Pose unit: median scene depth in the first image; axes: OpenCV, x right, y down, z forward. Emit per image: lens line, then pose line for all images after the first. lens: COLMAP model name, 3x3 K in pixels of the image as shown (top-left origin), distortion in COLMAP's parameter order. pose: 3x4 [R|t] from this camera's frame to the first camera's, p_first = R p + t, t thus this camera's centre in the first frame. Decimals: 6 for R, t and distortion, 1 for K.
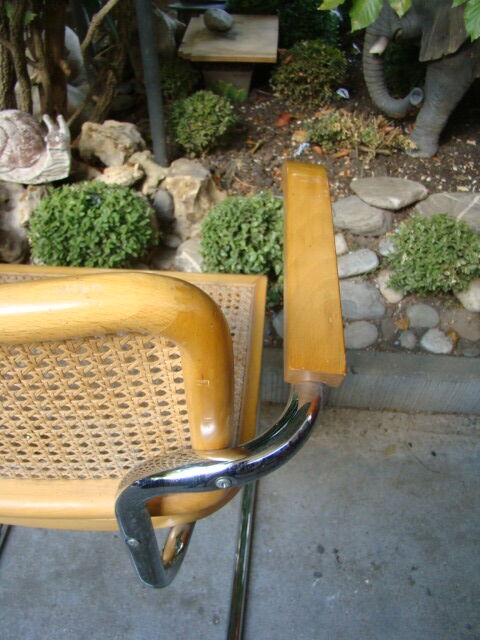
lens RADIAL K [[594.6, 0, 231.4], [0, 594.6, 320.1], [0, 0, 1]] dist [-0.128544, 0.000000]
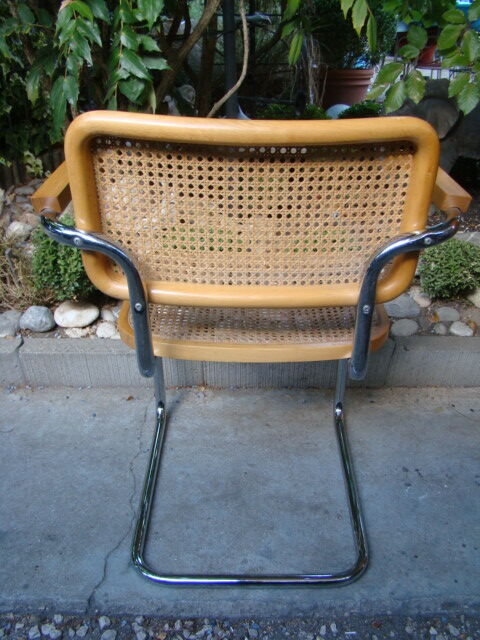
lens RADIAL K [[594.6, 0, 234.0], [0, 594.6, 319.2], [0, 0, 1]] dist [-0.128544, 0.000000]
pose [[0.996929, -0.033721, 0.070681, -0.259157], [0.049985, 0.968778, -0.242838, 0.306434], [-0.060285, 0.245625, 0.967488, -0.268770]]
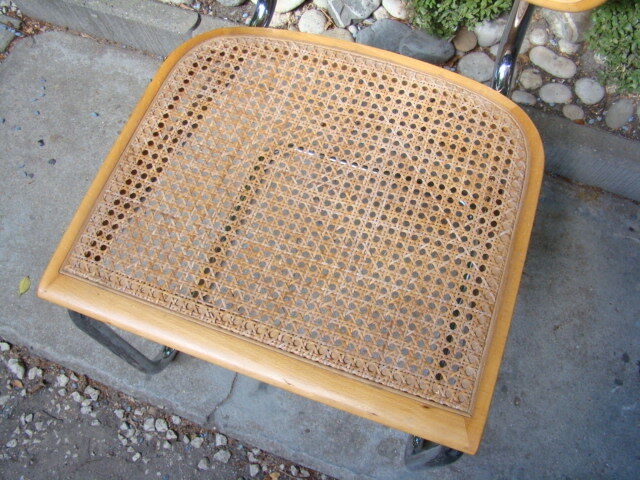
lens RADIAL K [[594.6, 0, 321.3], [0, 594.6, 238.7], [0, 0, 1]] dist [-0.128544, 0.000000]
pose [[0.964150, 0.242195, -0.108428, -0.250938], [-0.181101, 0.899228, 0.398236, -0.075714], [0.193952, -0.364323, 0.910852, 0.059570]]
